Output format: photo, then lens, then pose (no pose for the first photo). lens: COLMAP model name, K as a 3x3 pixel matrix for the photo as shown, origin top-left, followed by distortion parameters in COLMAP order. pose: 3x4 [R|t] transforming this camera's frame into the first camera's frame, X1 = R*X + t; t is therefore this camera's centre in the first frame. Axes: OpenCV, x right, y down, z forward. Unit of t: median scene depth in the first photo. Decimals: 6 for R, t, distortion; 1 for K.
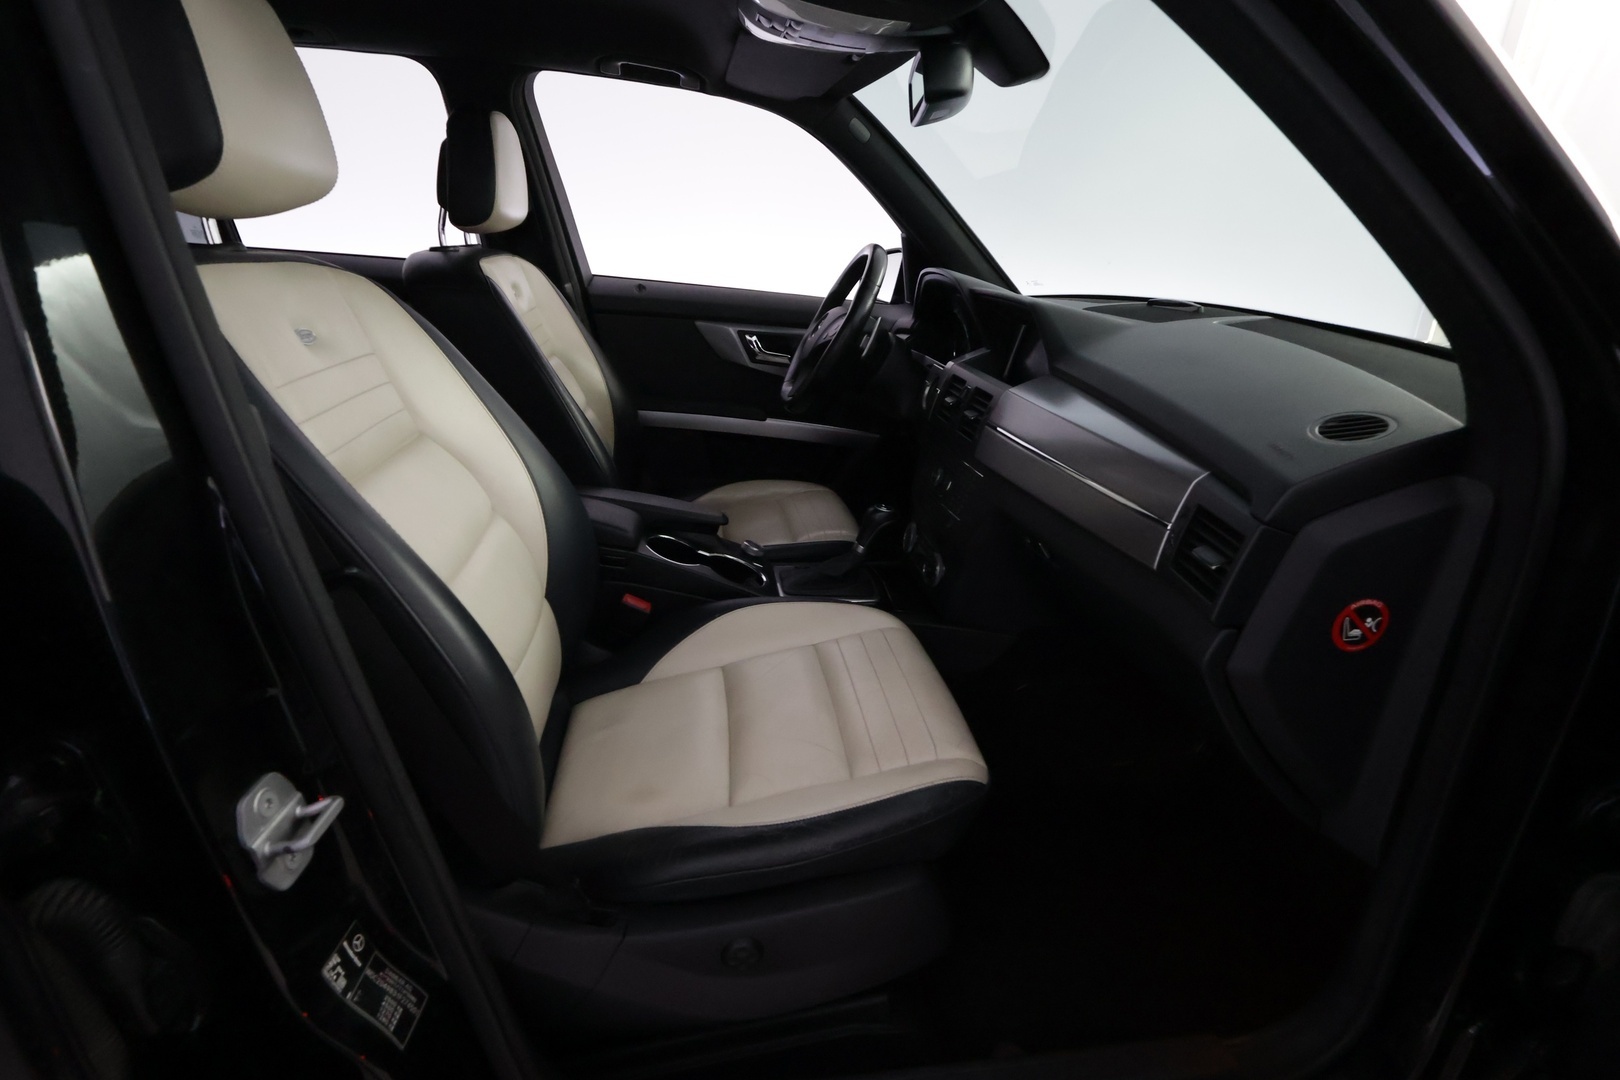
lens RADIAL K [[787.6, 0, 811.7], [0, 787.6, 547.3], [0, 0, 1]] dist [0.003489, 0.000083]
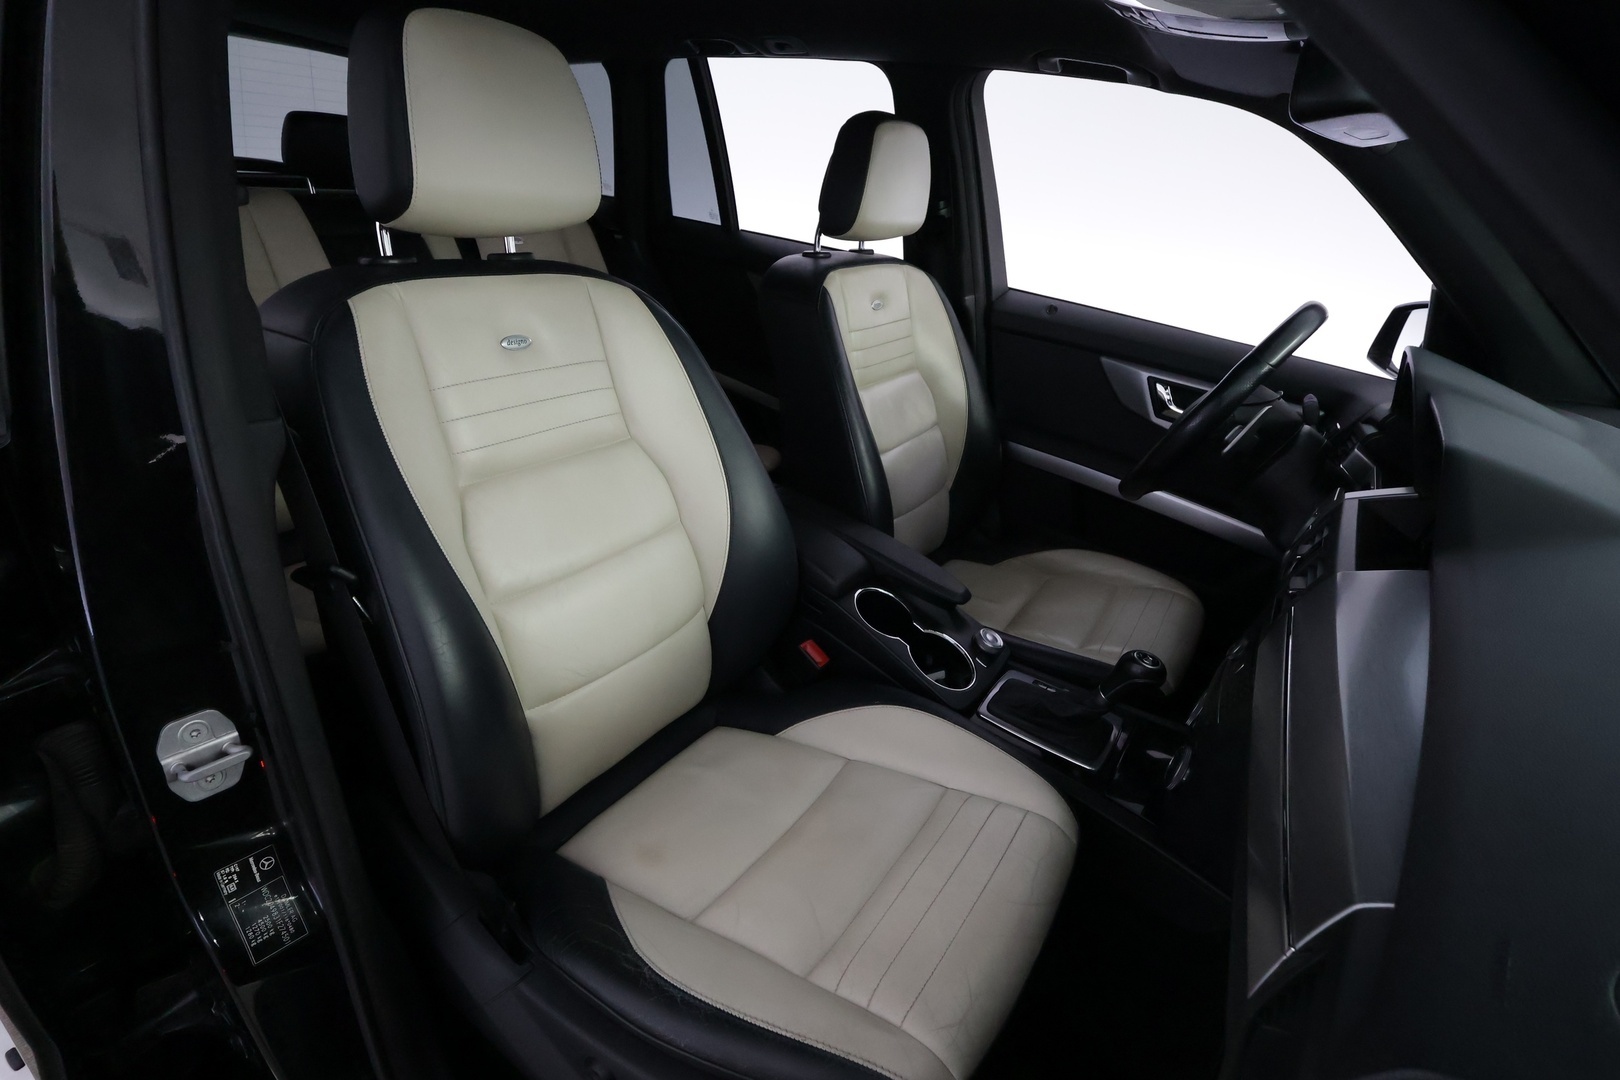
lens RADIAL K [[787.6, 0, 811.7], [0, 787.6, 547.3], [0, 0, 1]] dist [0.003489, 0.000083]
pose [[0.752090, 0.313192, -0.579890, 0.231141], [-0.298033, 0.946389, 0.124598, -0.136038], [0.587824, 0.079117, 0.805111, 0.187938]]
